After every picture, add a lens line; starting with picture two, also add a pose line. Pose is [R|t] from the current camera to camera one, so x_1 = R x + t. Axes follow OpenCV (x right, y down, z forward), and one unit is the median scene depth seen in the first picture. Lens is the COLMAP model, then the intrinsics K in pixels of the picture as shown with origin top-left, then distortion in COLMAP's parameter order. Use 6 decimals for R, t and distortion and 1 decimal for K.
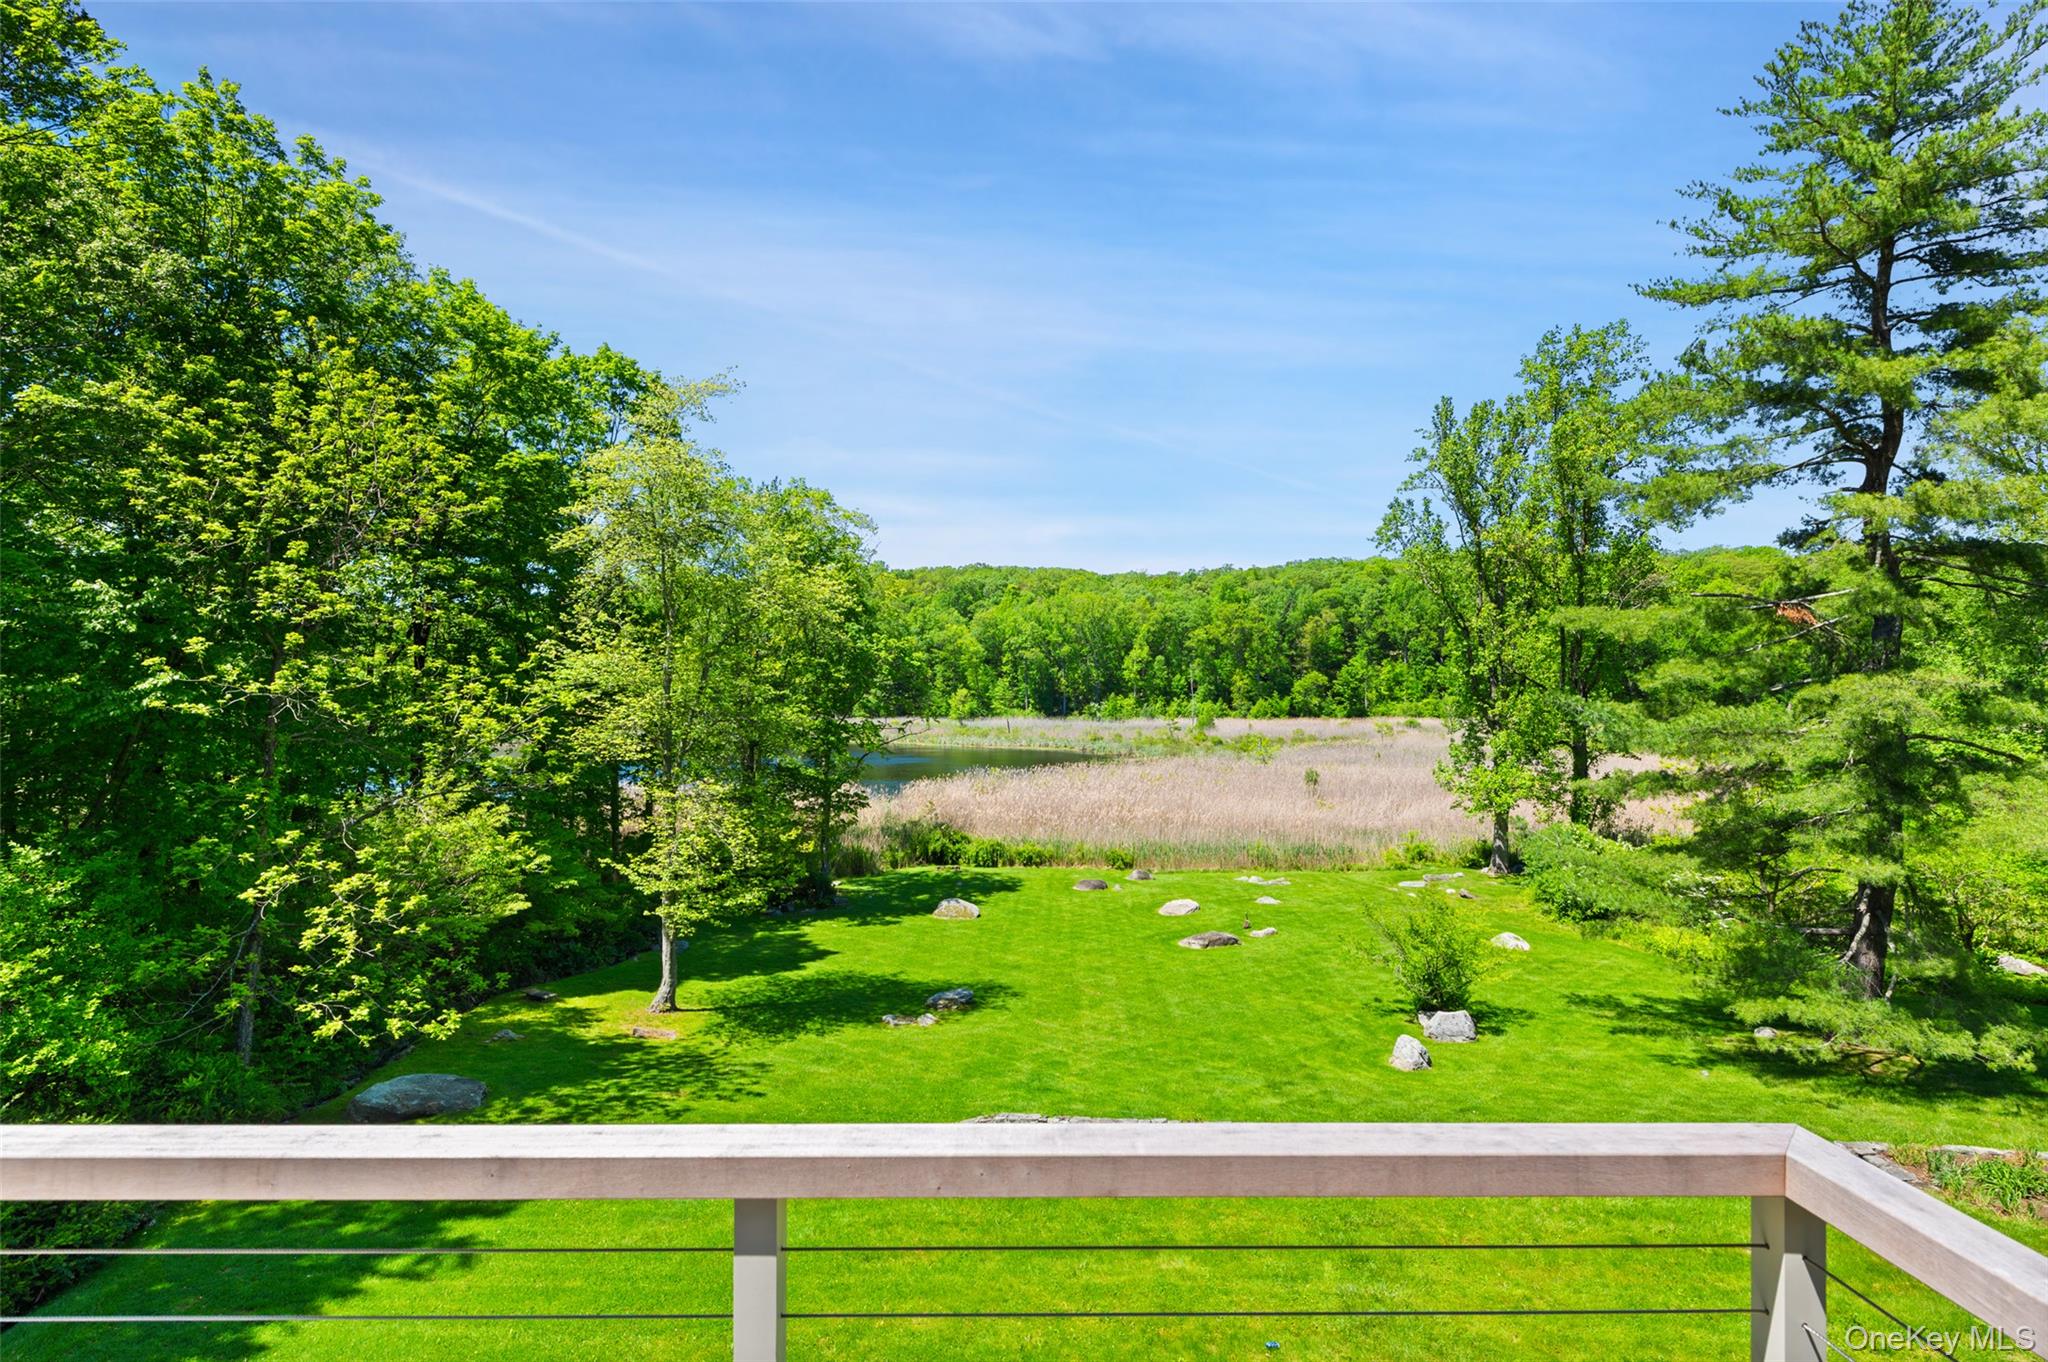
lens RADIAL K [[919.0, 0, 1035.7], [0, 919.0, 677.1], [0, 0, 1]] dist [0.003794, -0.002868]
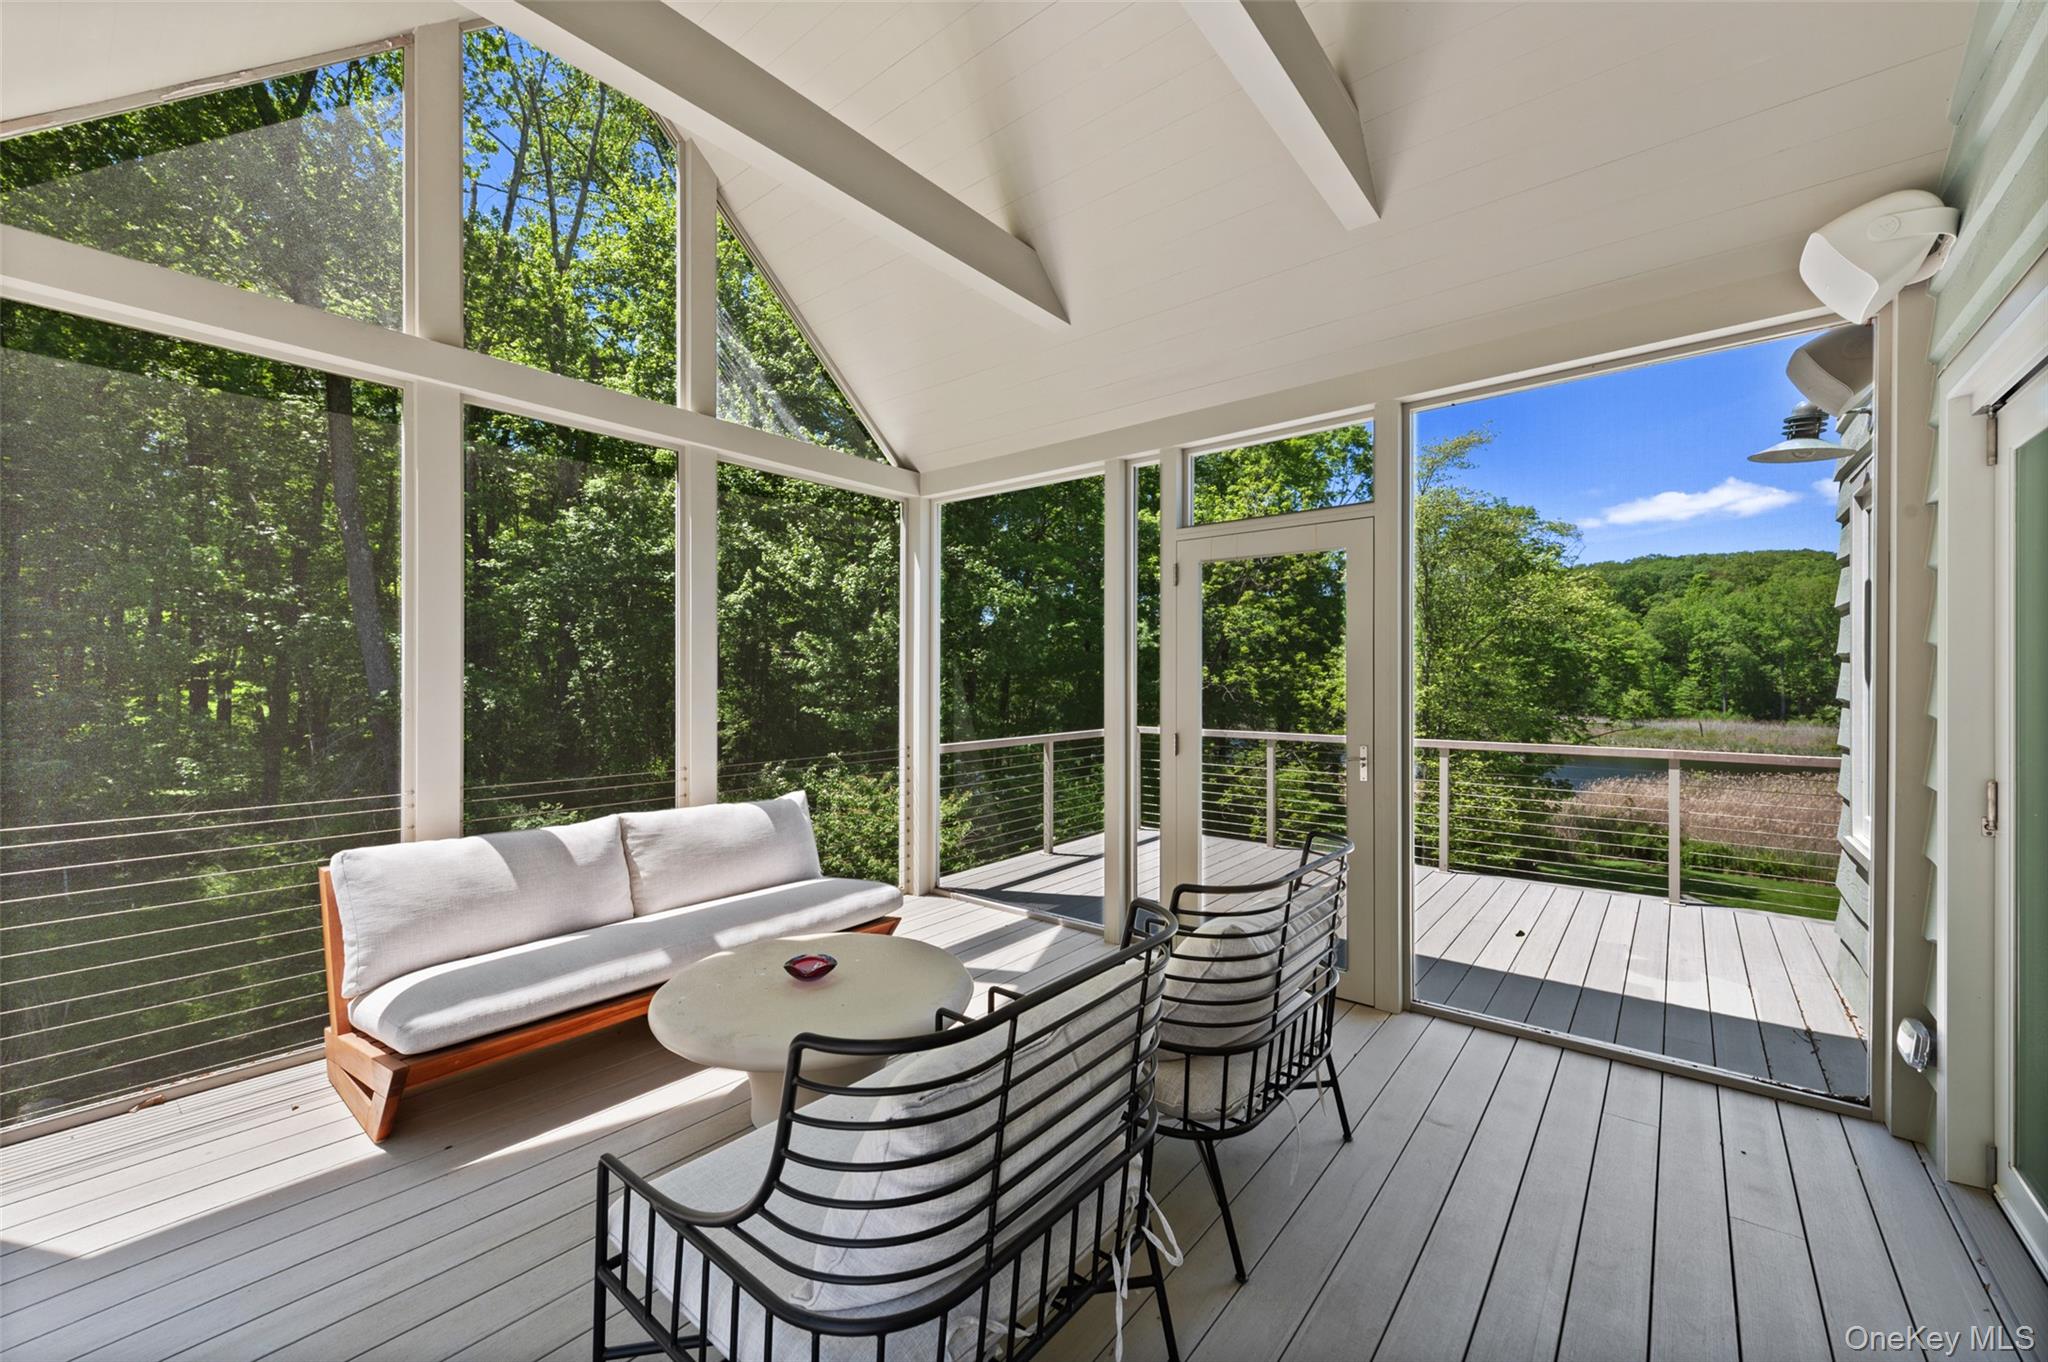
lens RADIAL K [[817.3, 0, 1021.8], [0, 817.3, 677.9], [0, 0, 1]] dist [0.003308, -0.002355]
pose [[0.771086, 0.000878, -0.636730, -0.074658], [0.000056, 0.999999, 0.001447, 0.002347], [0.636730, -0.001152, 0.771086, -0.145627]]
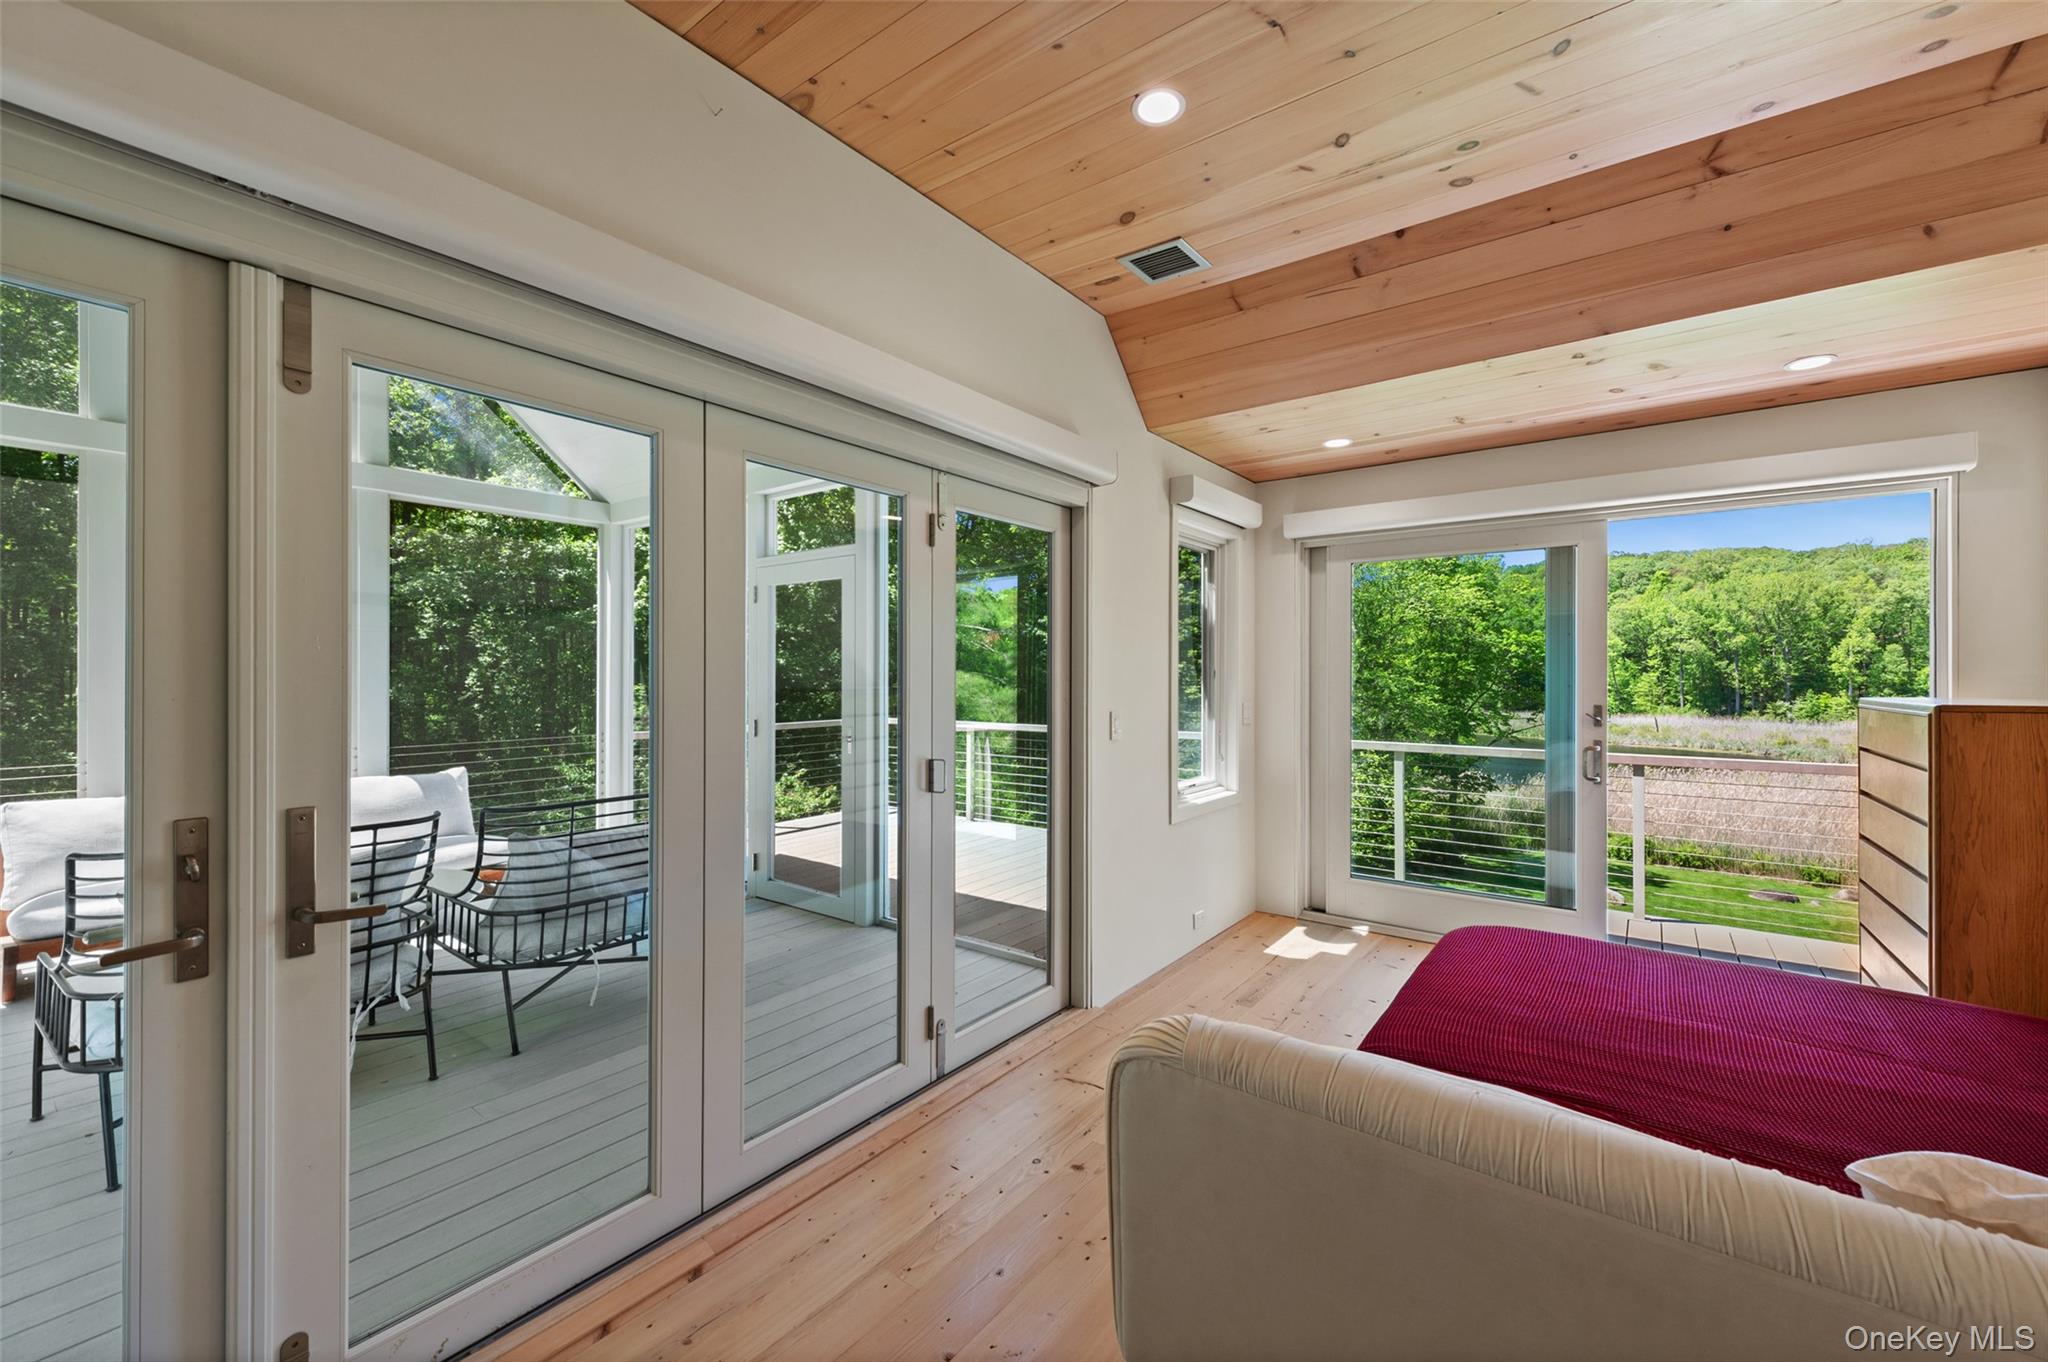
lens RADIAL K [[817.3, 0, 1009.3], [0, 817.3, 678.7], [0, 0, 1]] dist [0.003308, -0.002355]
pose [[0.767612, 0.003552, -0.640905, -0.004086], [0.001105, 0.999976, 0.006865, 0.002121], [0.640914, -0.005978, 0.767590, -0.124139]]
